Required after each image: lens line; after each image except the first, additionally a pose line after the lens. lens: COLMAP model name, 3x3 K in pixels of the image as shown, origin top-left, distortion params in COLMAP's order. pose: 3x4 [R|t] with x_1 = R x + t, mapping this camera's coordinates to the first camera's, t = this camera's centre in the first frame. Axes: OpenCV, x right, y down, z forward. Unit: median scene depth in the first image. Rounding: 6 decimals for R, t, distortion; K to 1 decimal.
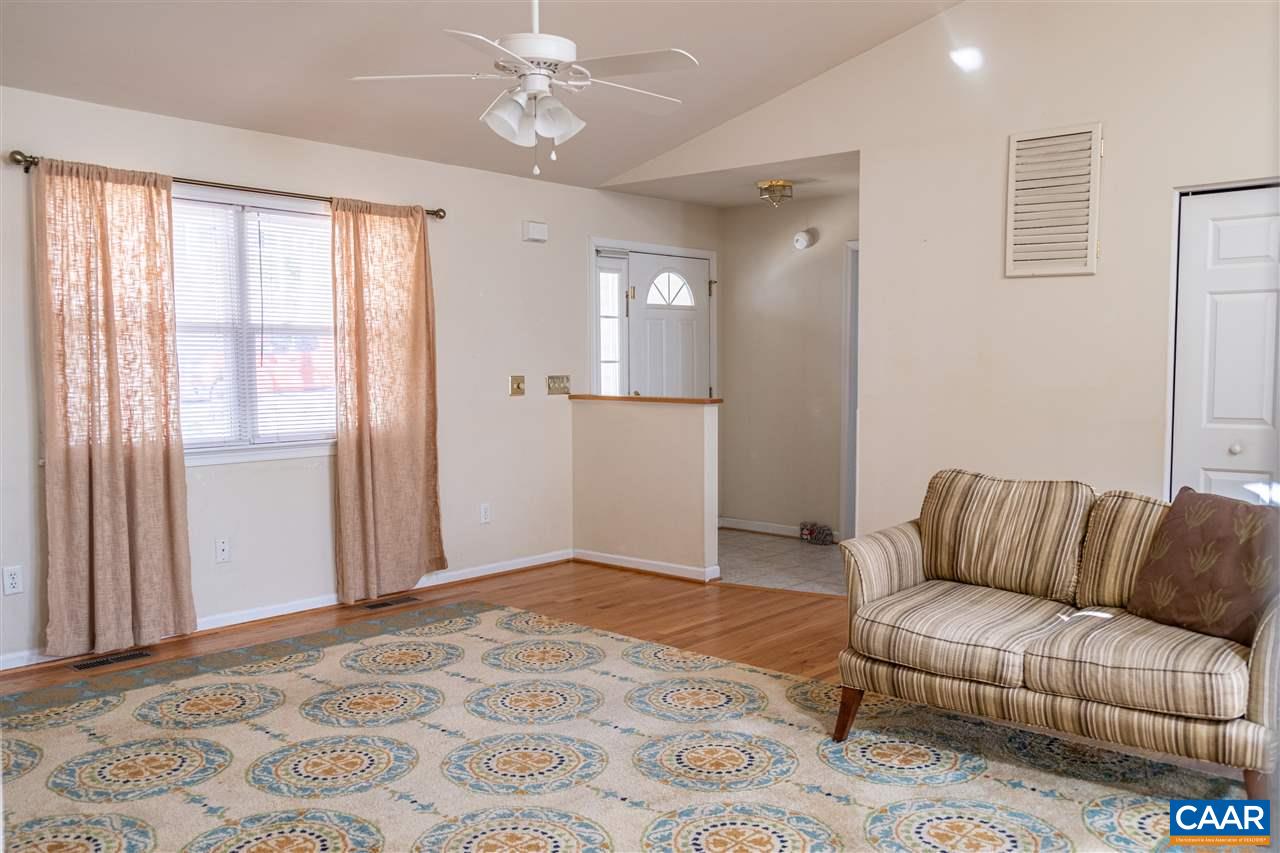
lens RADIAL K [[1069.0, 0, 640.0], [0, 1069.0, 430.0], [0, 0, 1]] dist [0.000191, 0.001679]
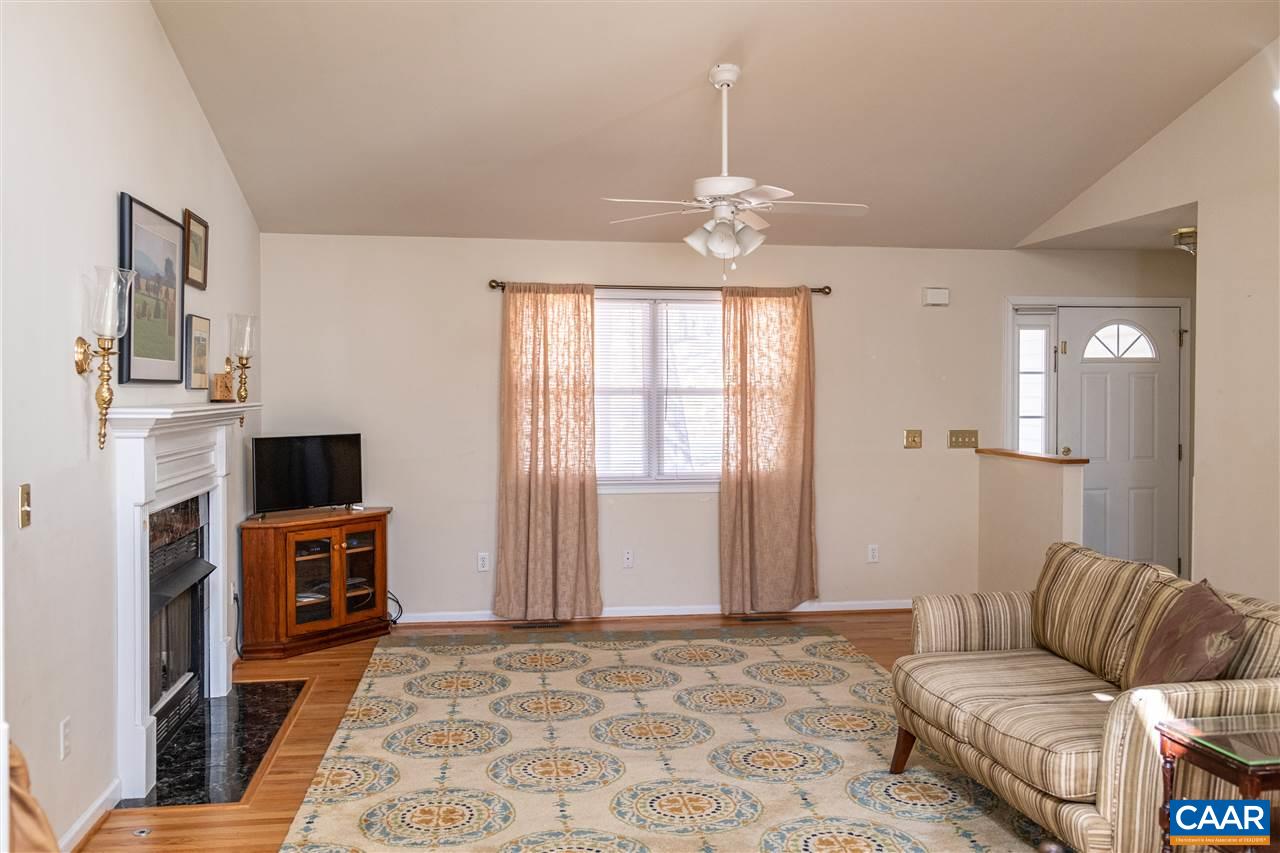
lens RADIAL K [[1116.5, 0, 640.3], [0, 1116.5, 409.9], [0, 0, 1]] dist [0.012641, -0.015770]
pose [[0.763042, 0.012899, -0.646220, 0.575630], [-0.044712, 0.998459, -0.032865, -0.030275], [0.644801, 0.053972, 0.762443, -0.065020]]
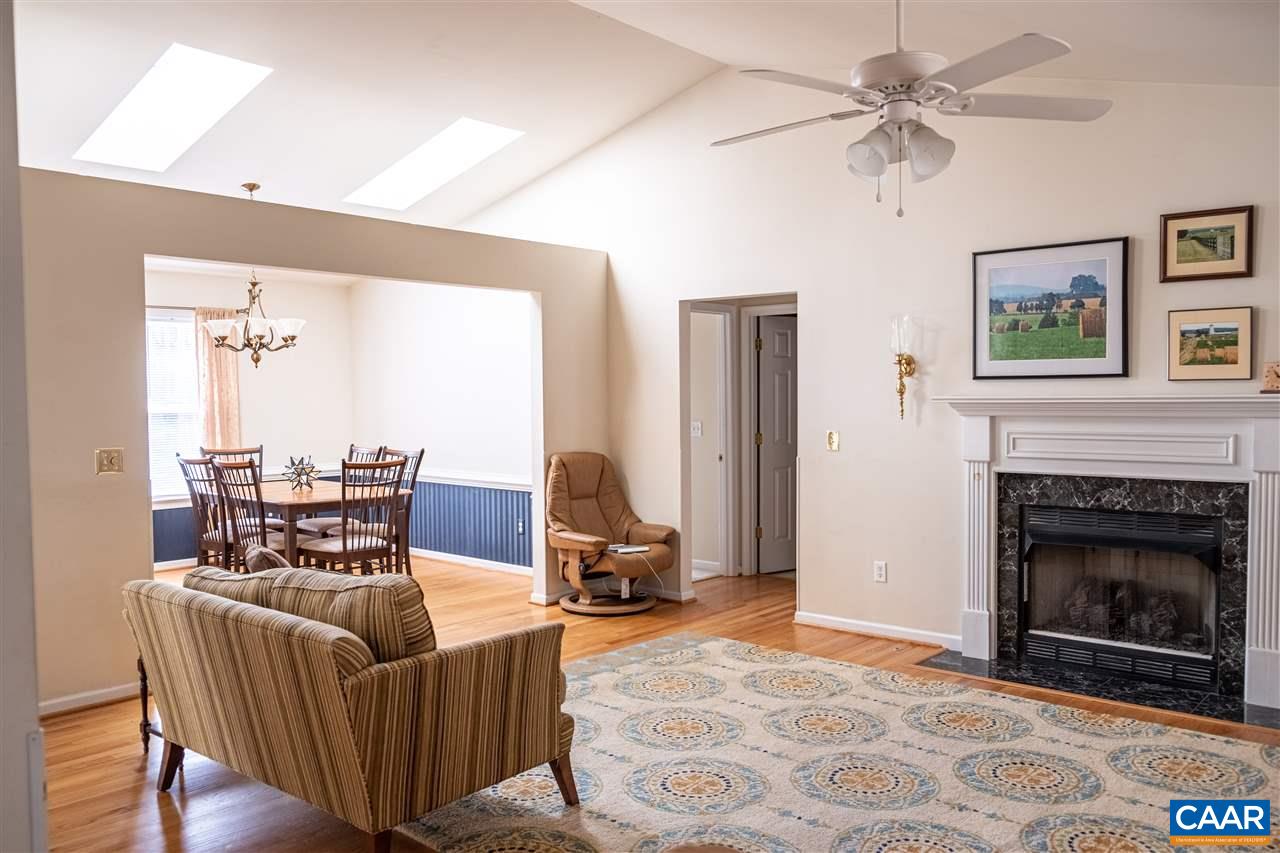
lens RADIAL K [[983.3, 0, 644.4], [0, 983.3, 436.9], [0, 0, 1]] dist [-0.034938, -0.001019]
pose [[-0.999944, 0.010263, 0.002672, 0.088166], [0.010487, 0.994376, 0.105391, -0.120813], [-0.001576, 0.105413, -0.994427, 1.483253]]
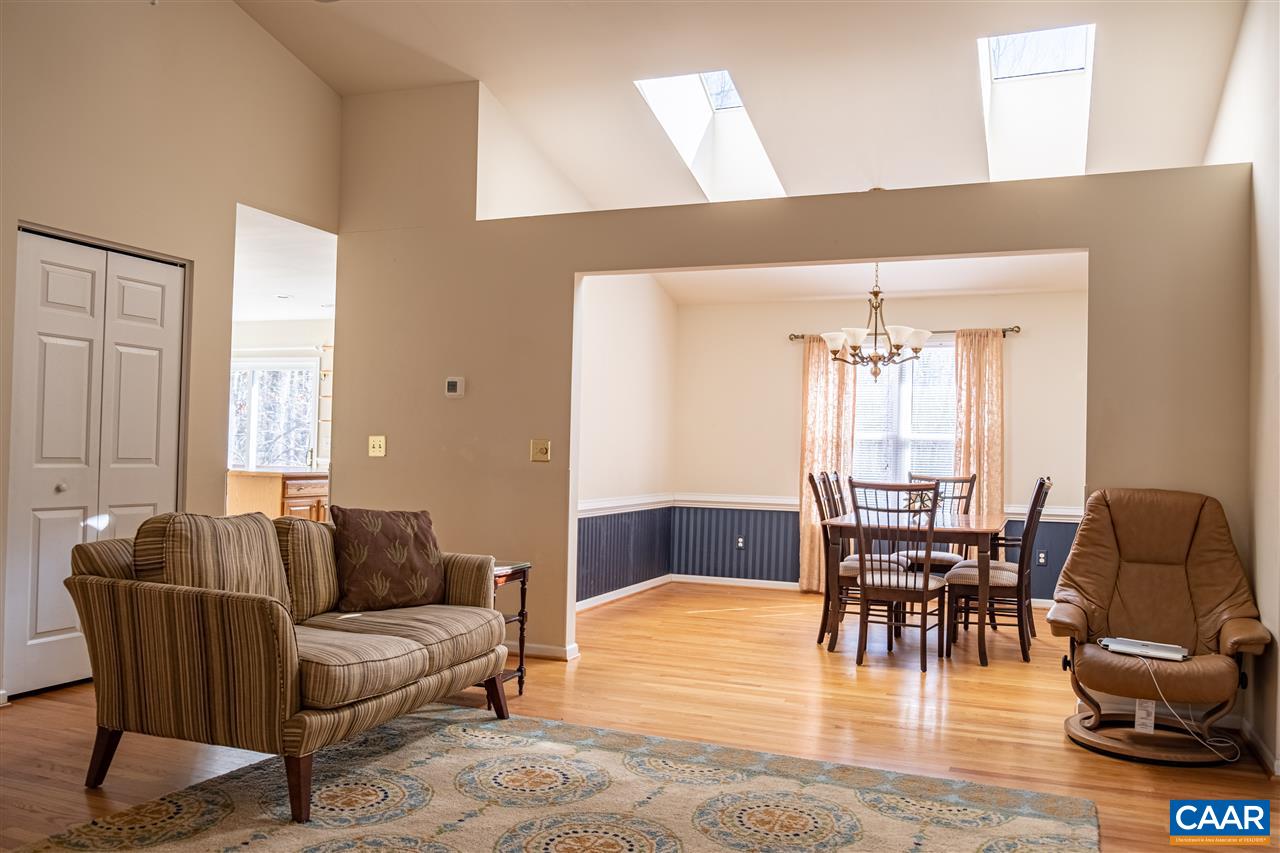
lens RADIAL K [[983.3, 0, 644.4], [0, 983.3, 436.9], [0, 0, 1]] dist [-0.034938, -0.001019]
pose [[-0.332155, 0.011666, 0.943153, -0.519069], [0.035989, 0.999352, 0.000313, -0.010907], [-0.942538, 0.034047, -0.332360, 0.776877]]
